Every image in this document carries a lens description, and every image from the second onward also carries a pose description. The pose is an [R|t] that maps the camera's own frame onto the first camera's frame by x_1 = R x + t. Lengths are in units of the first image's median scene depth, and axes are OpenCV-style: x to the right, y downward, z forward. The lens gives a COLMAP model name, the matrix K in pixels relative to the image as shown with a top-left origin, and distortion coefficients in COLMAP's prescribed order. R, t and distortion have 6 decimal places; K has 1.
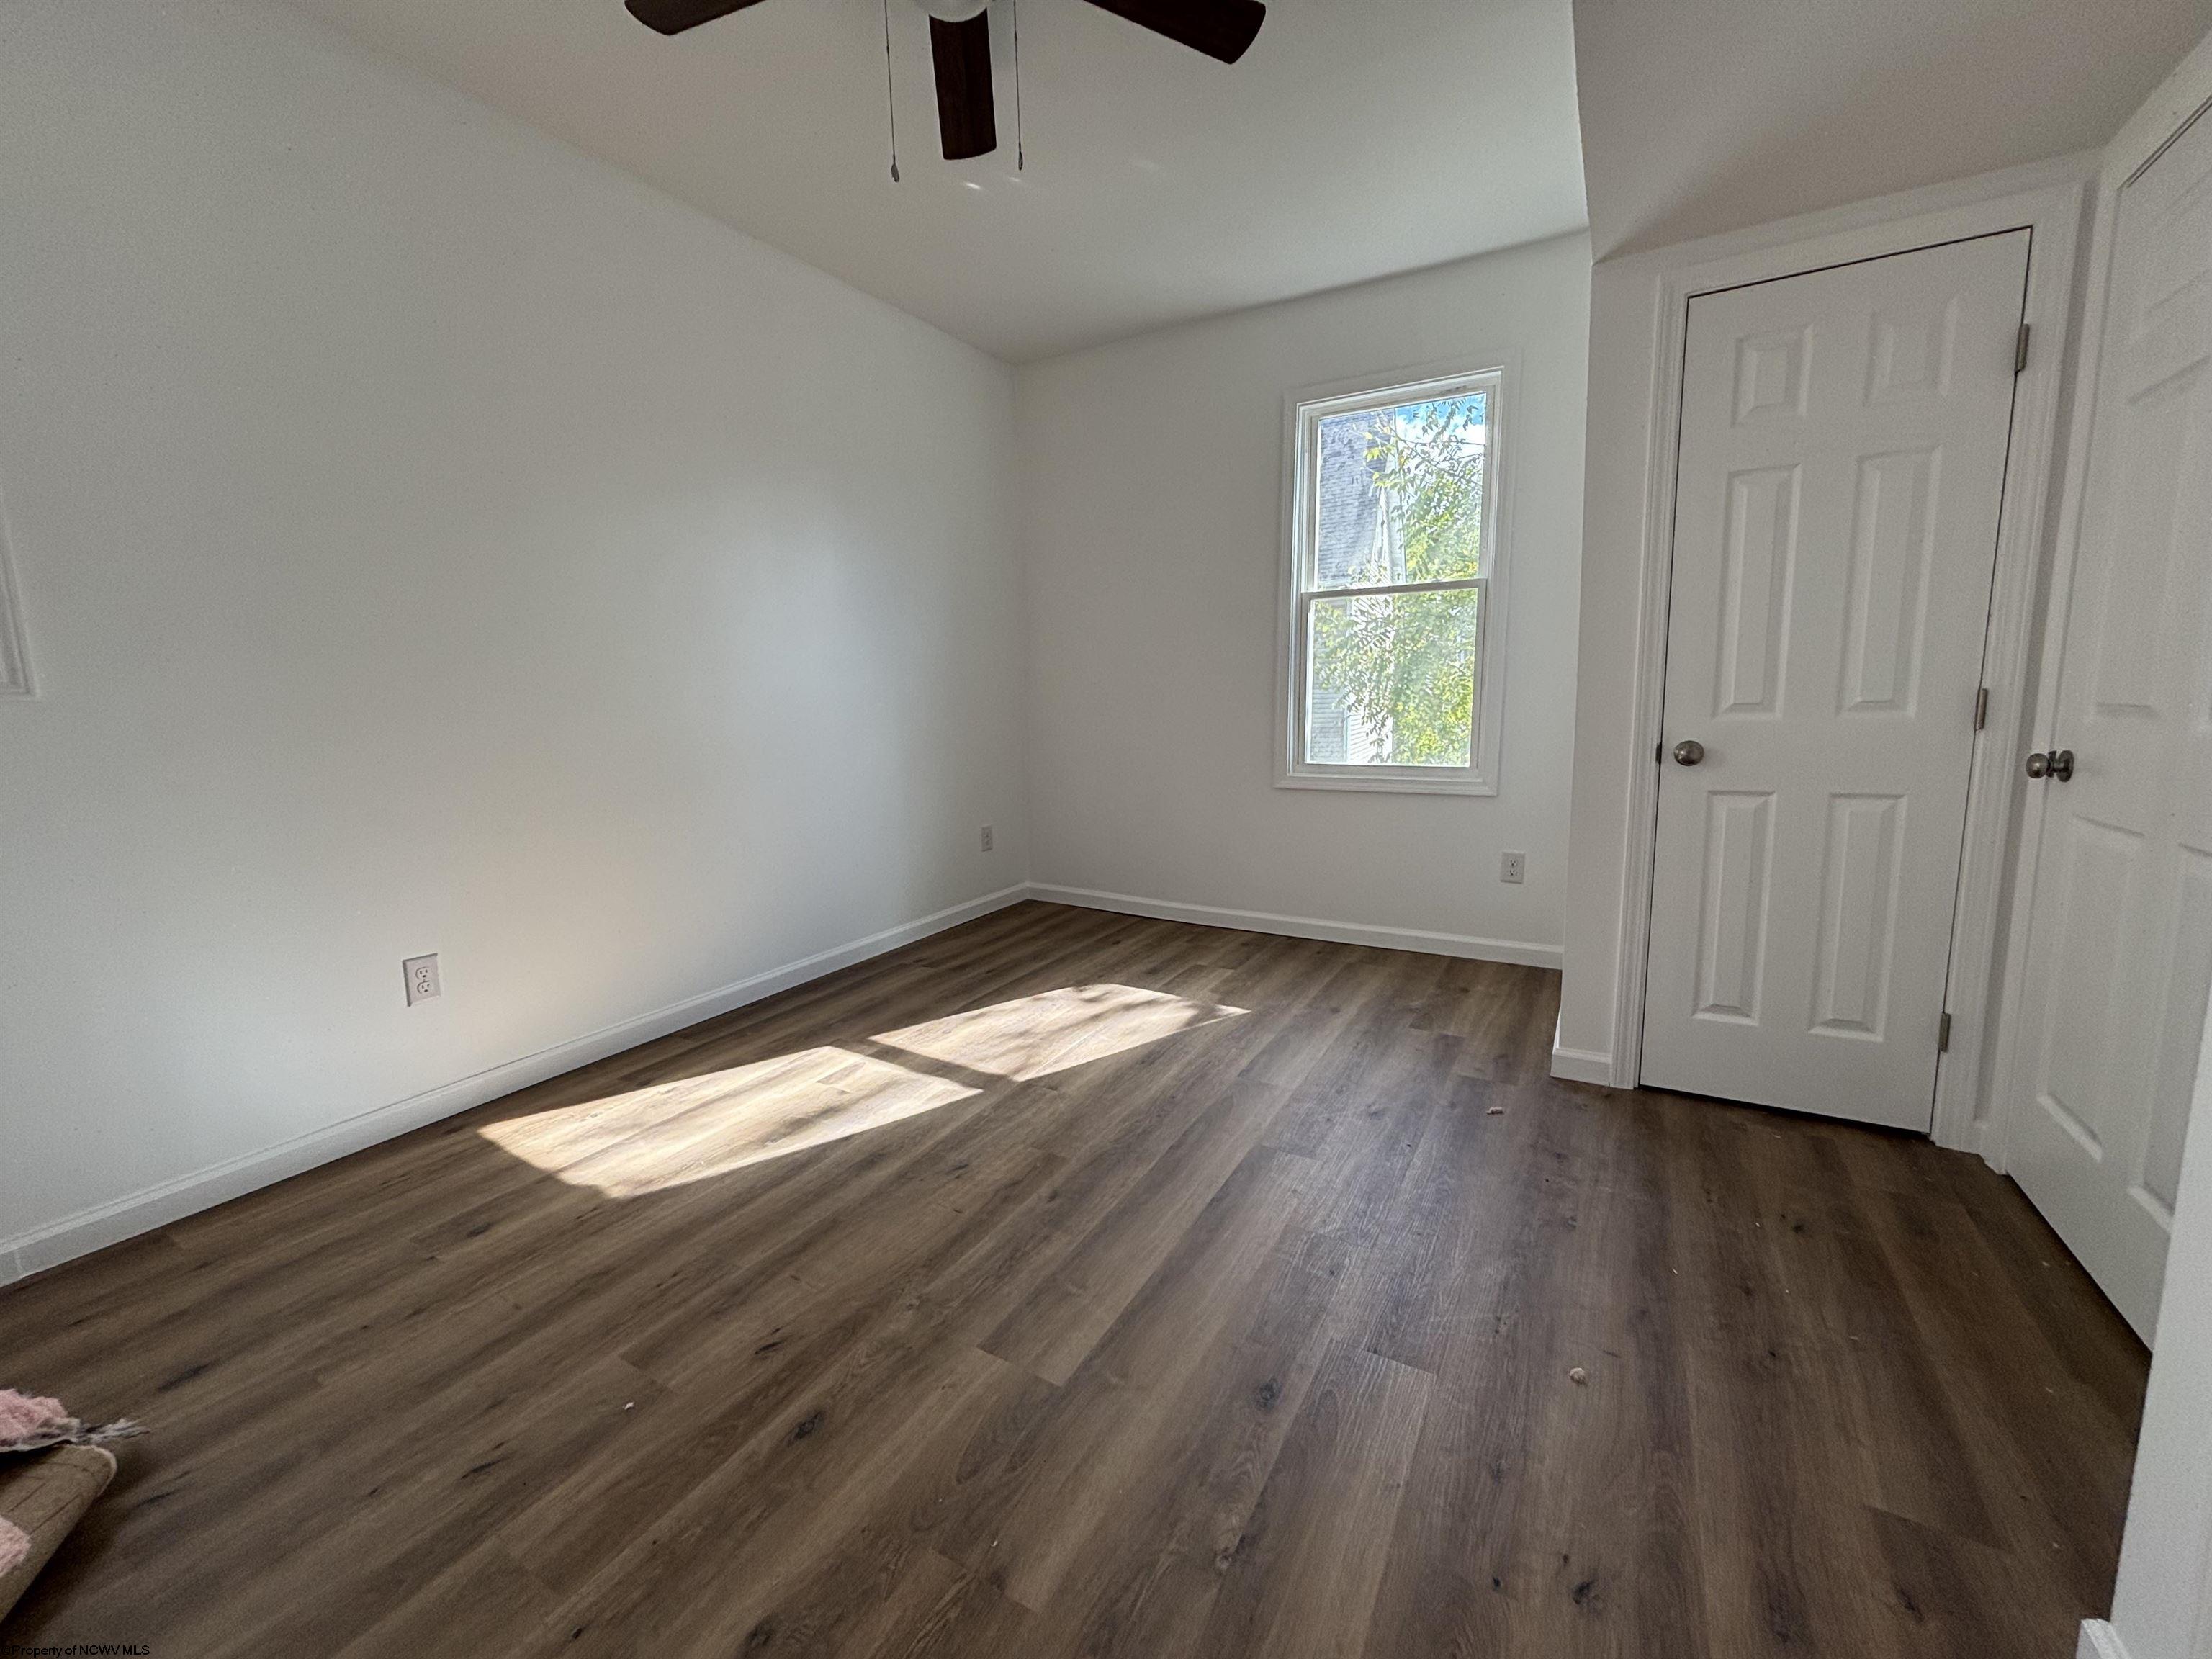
lens RADIAL K [[891.2, 0, 1109.9], [0, 891.2, 822.1], [0, 0, 1]] dist [0.000469, -0.001294]
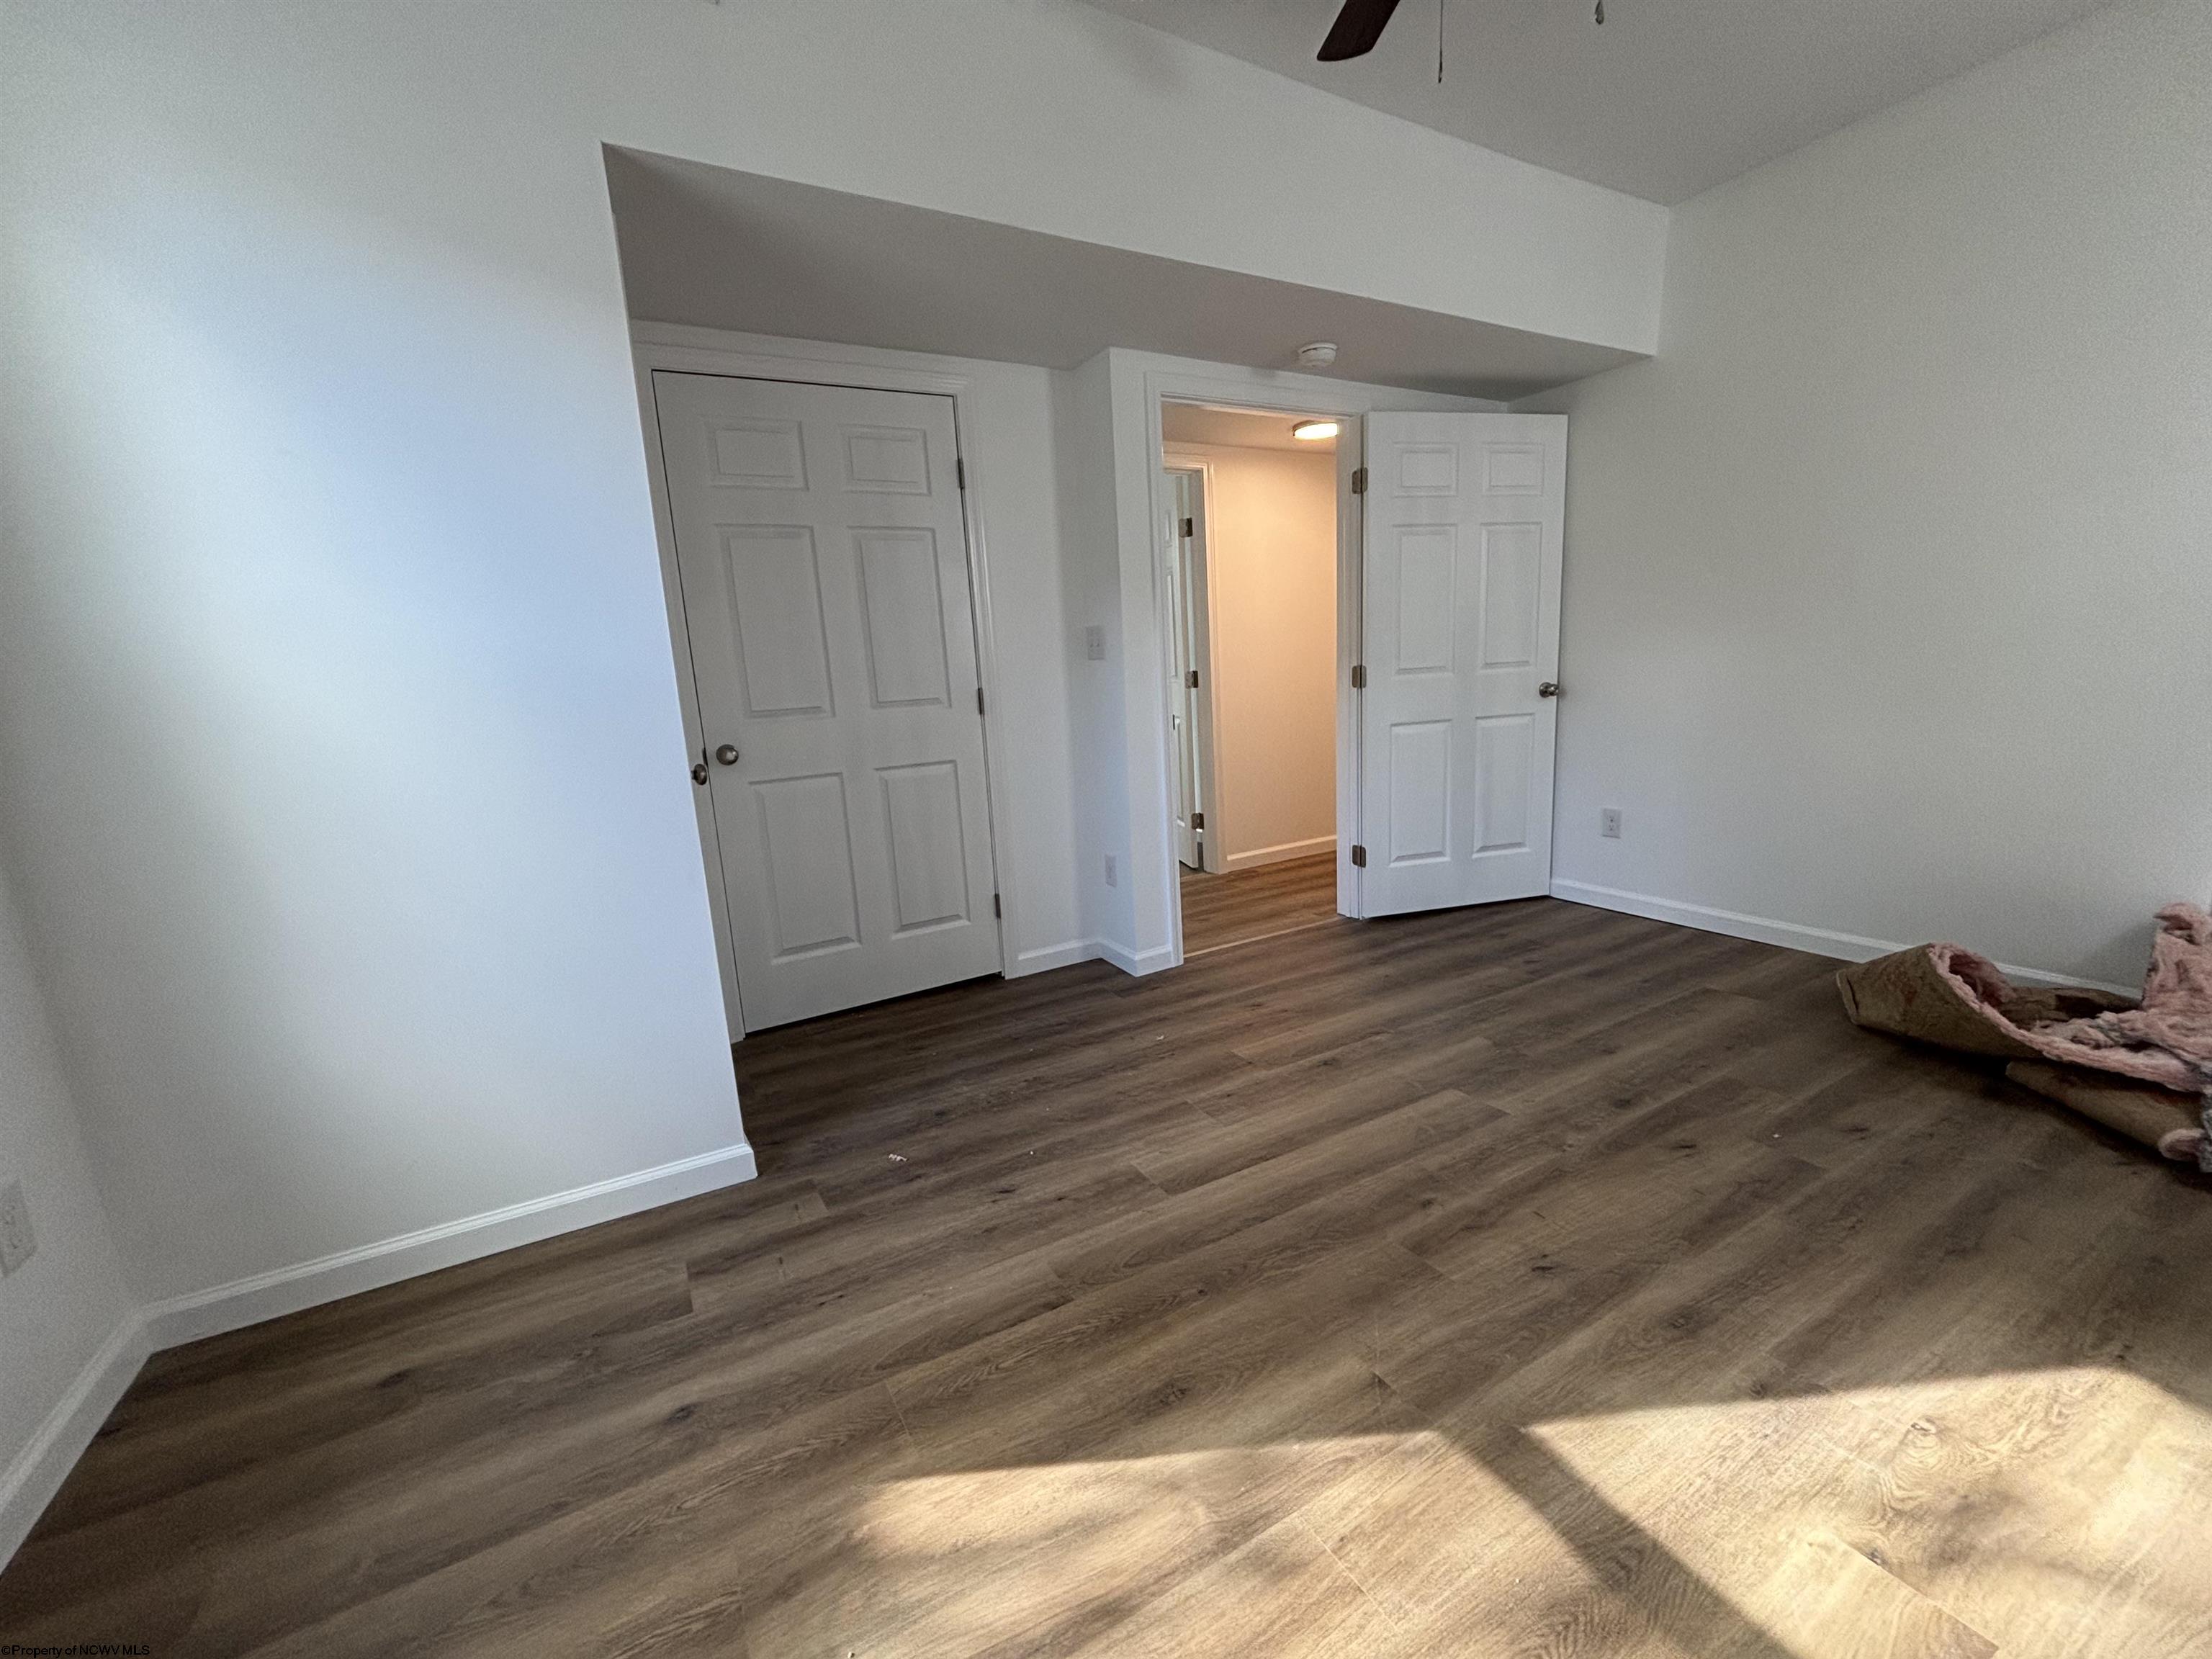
lens RADIAL K [[891.2, 0, 1103.8], [0, 891.2, 834.8], [0, 0, 1]] dist [0.000469, -0.001294]
pose [[-0.855415, -0.029657, 0.517093, -0.313684], [0.146746, 0.943573, 0.296877, -0.341620], [-0.496719, 0.329834, -0.802795, 2.295326]]
